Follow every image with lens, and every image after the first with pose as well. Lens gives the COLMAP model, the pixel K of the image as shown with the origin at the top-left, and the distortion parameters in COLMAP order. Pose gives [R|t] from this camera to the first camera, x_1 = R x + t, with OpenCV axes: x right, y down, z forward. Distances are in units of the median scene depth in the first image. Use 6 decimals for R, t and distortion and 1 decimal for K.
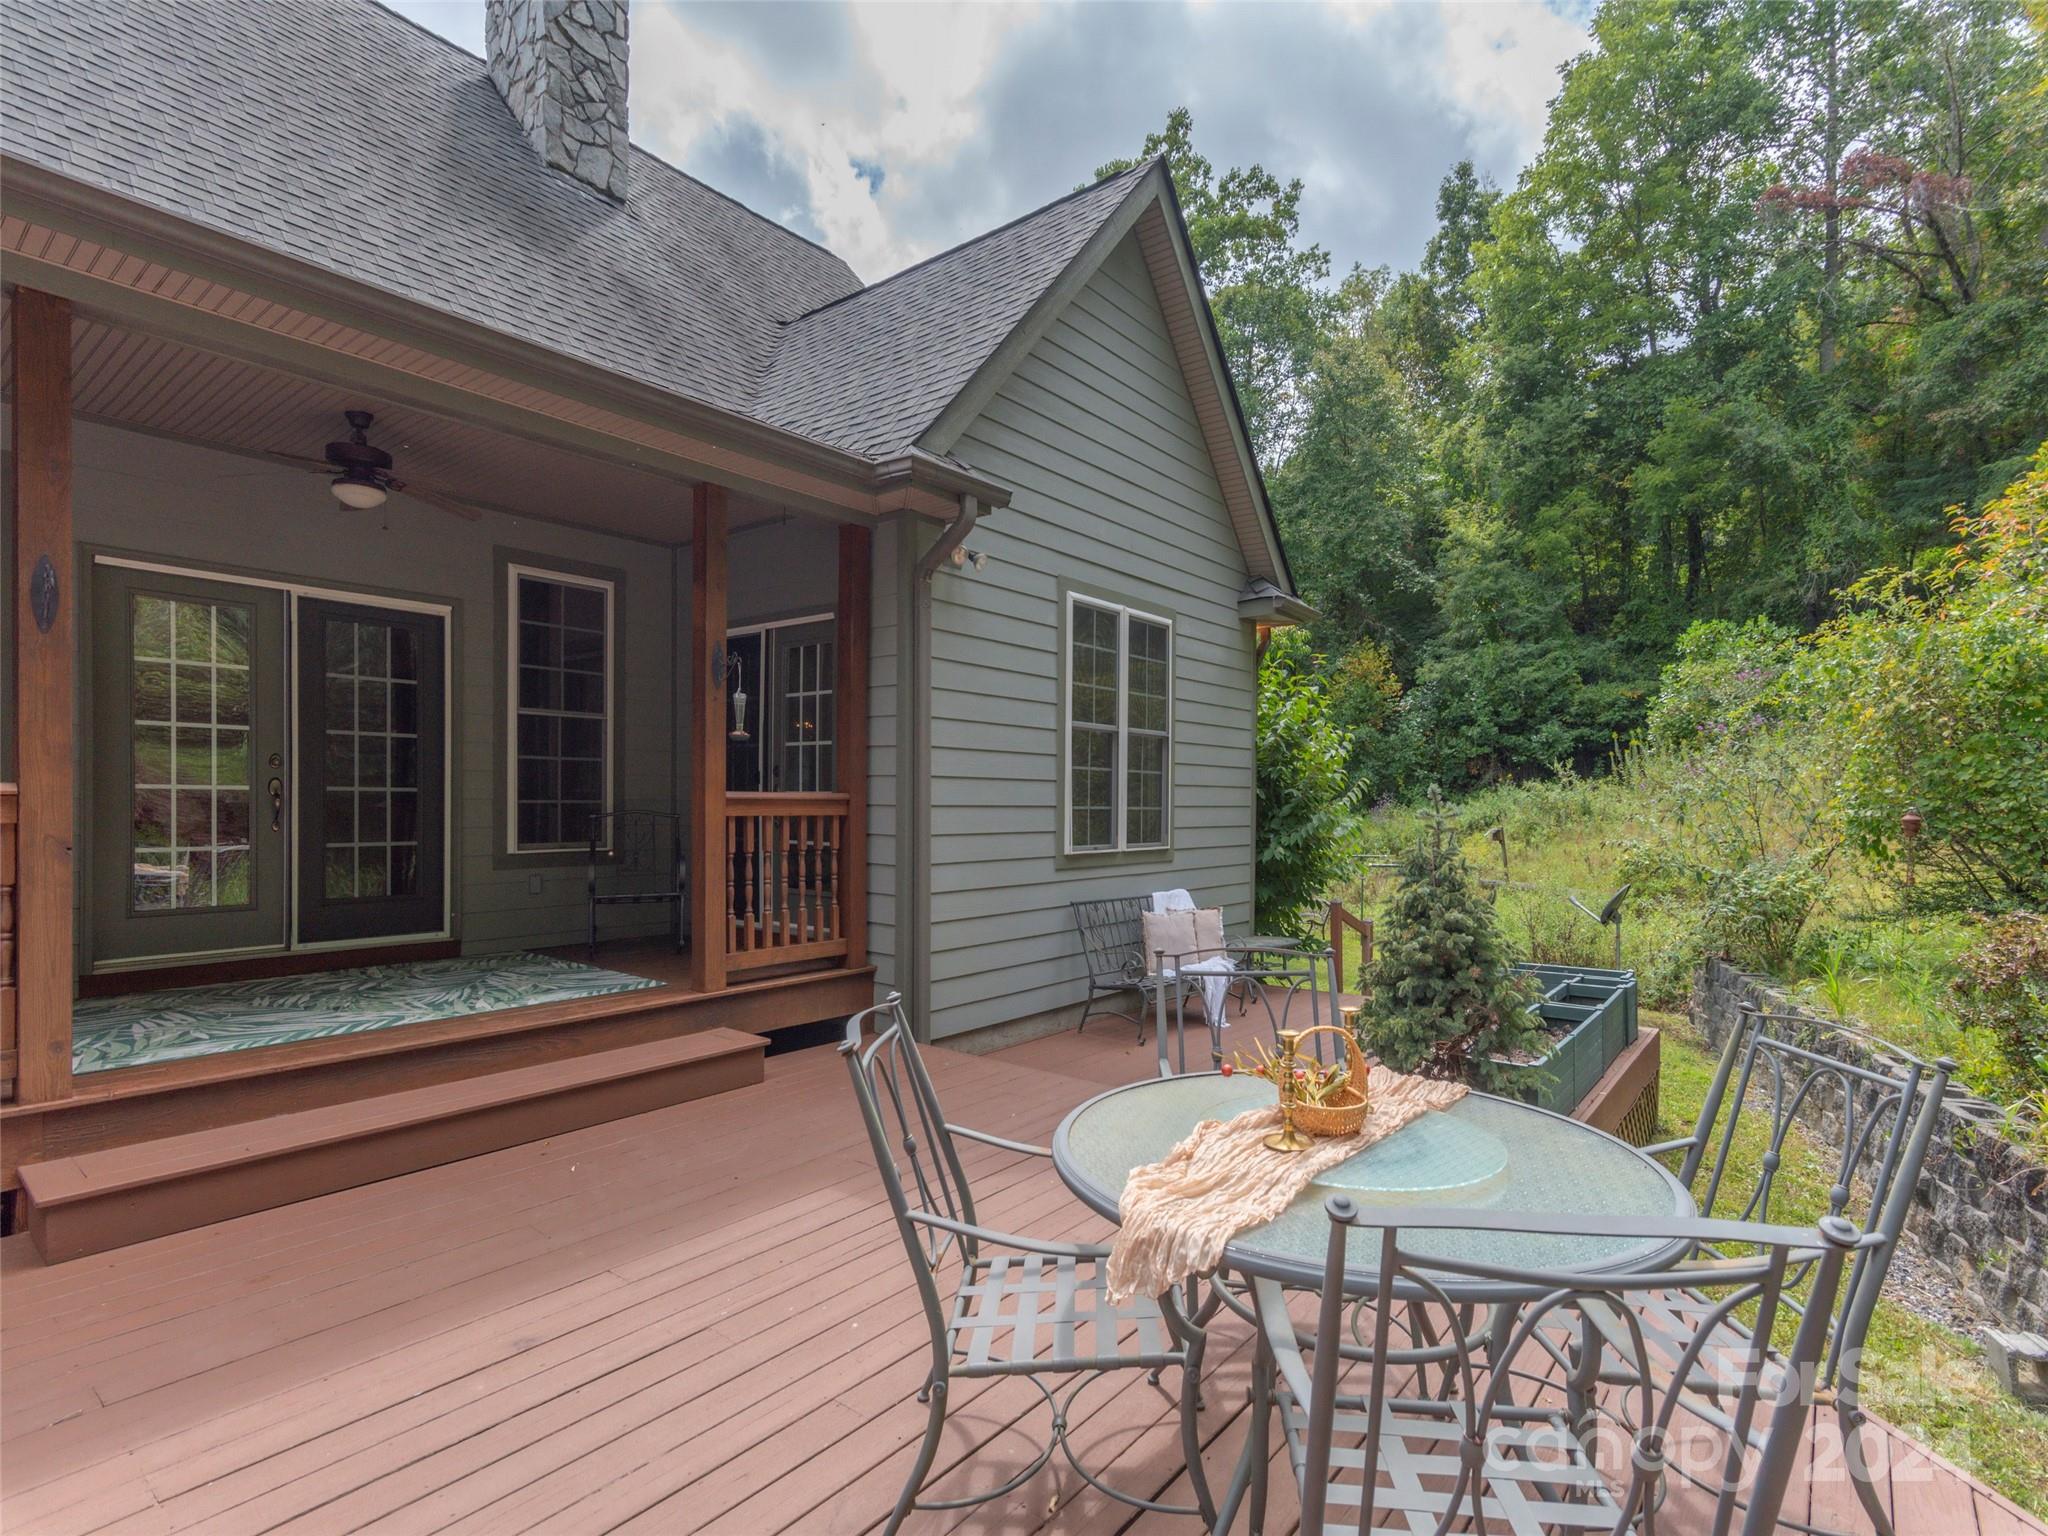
lens RADIAL K [[1011.0, 0, 1025.6], [0, 1011.0, 799.2], [0, 0, 1]] dist [0.011895, -0.000523]
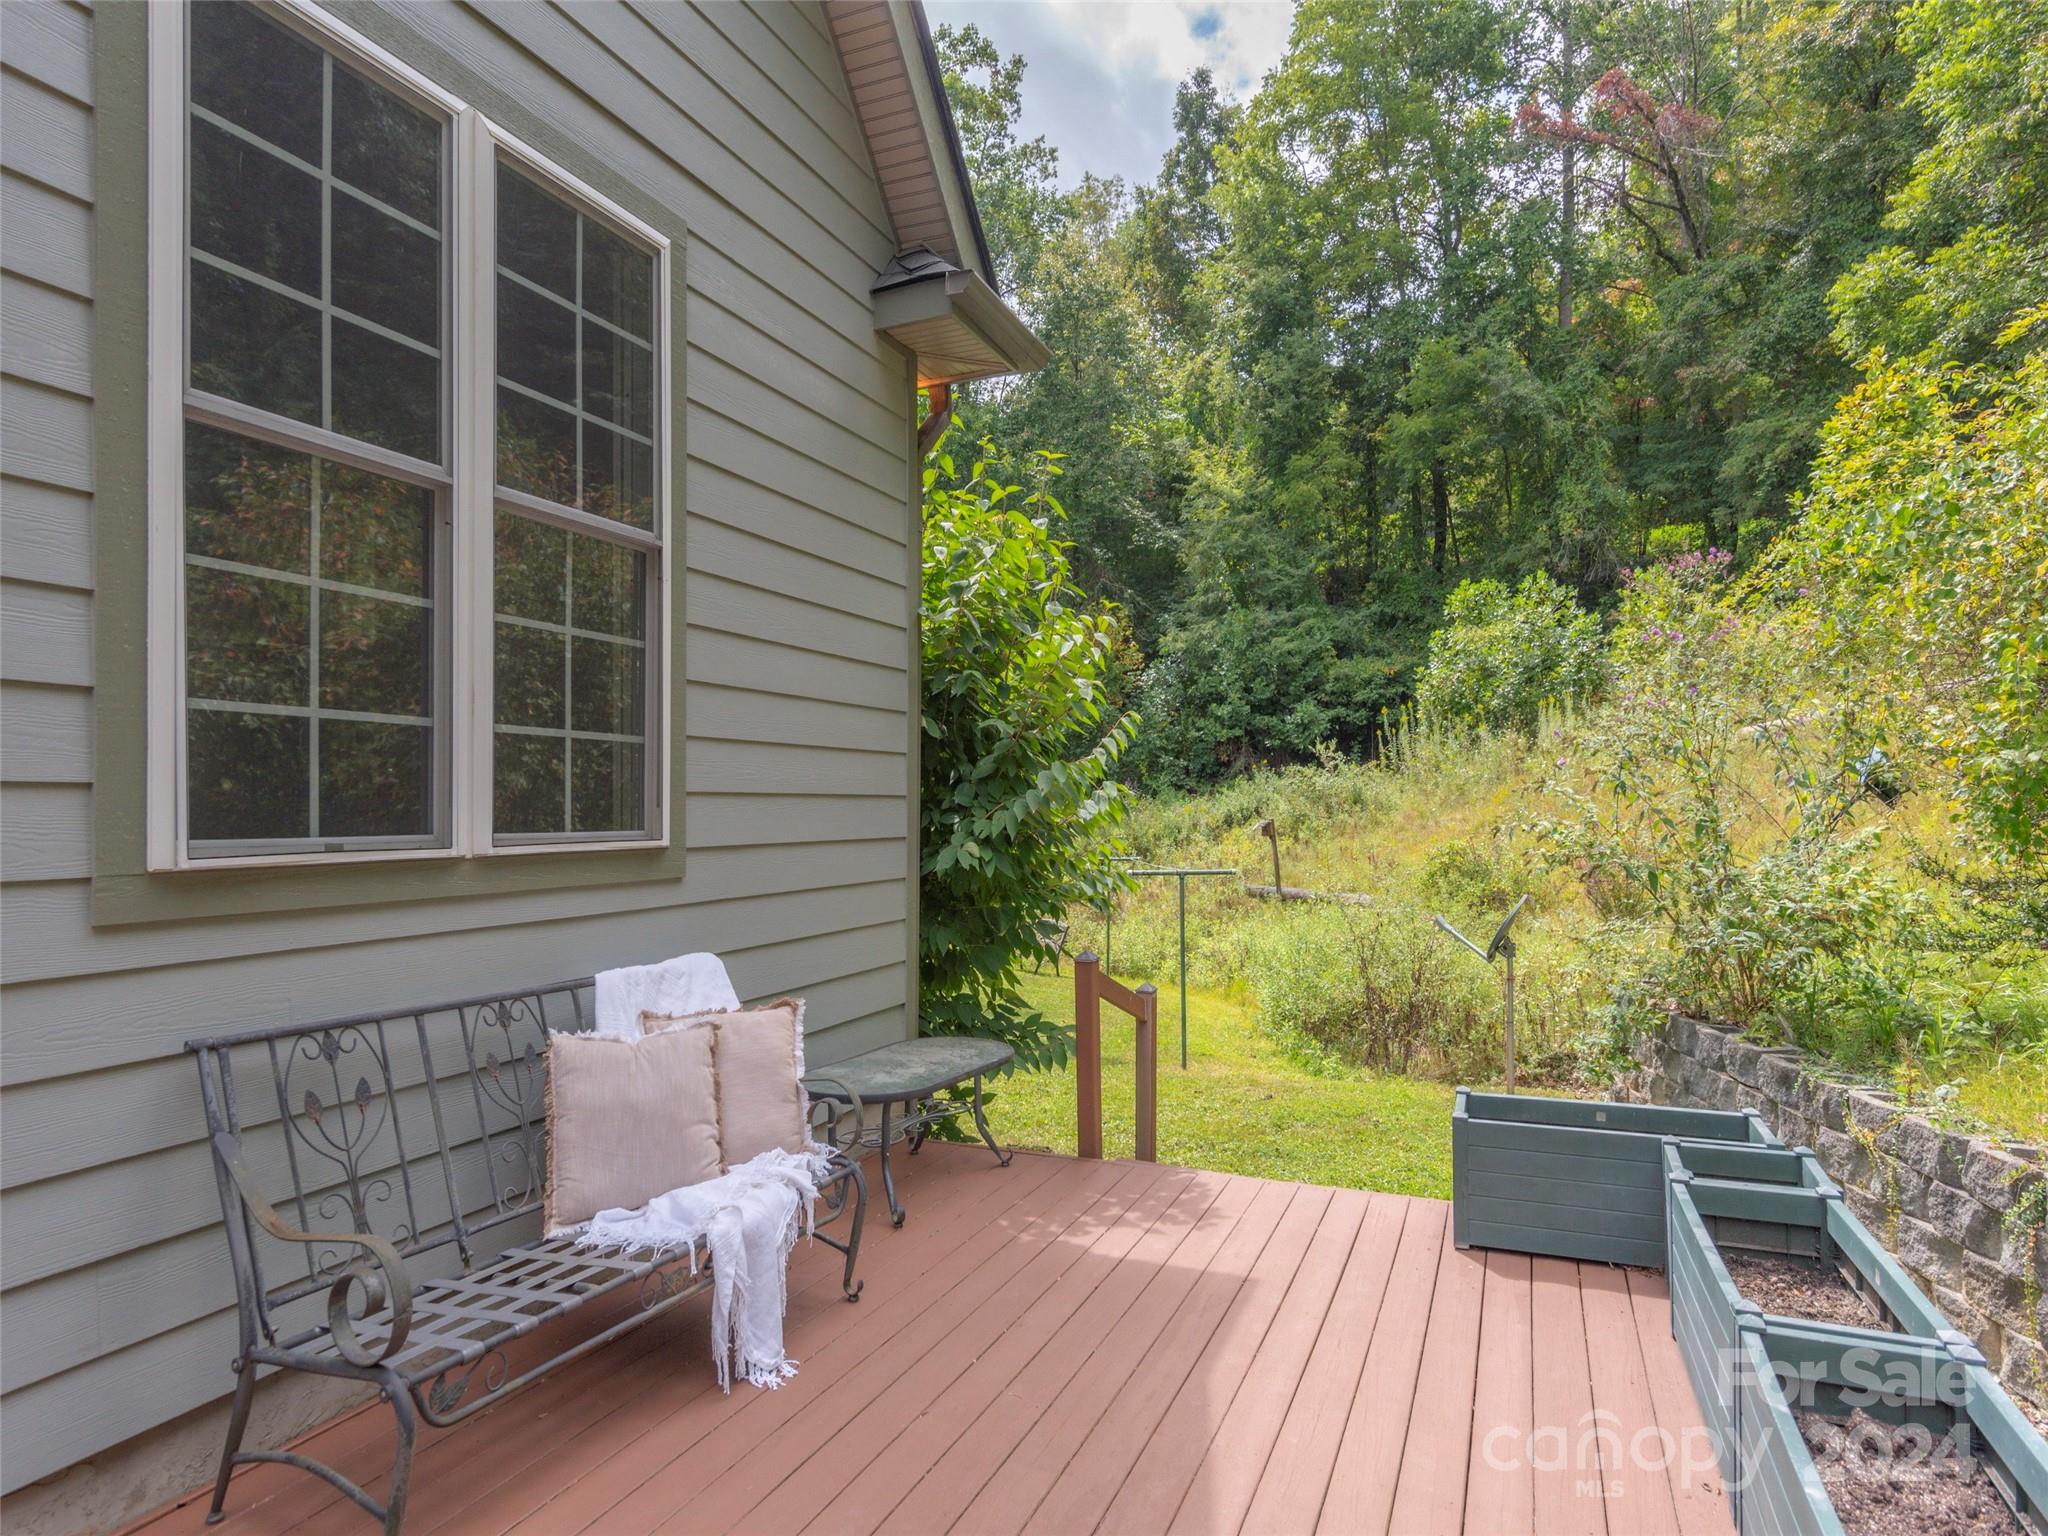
lens RADIAL K [[1137.9, 0, 1025.3], [0, 1137.9, 806.8], [0, 0, 1]] dist [0.002640, 0.001566]
pose [[0.966330, -0.008251, 0.257175, 0.033854], [0.006827, 0.999956, 0.006431, 0.006728], [-0.257217, -0.004459, 0.966343, 0.116813]]
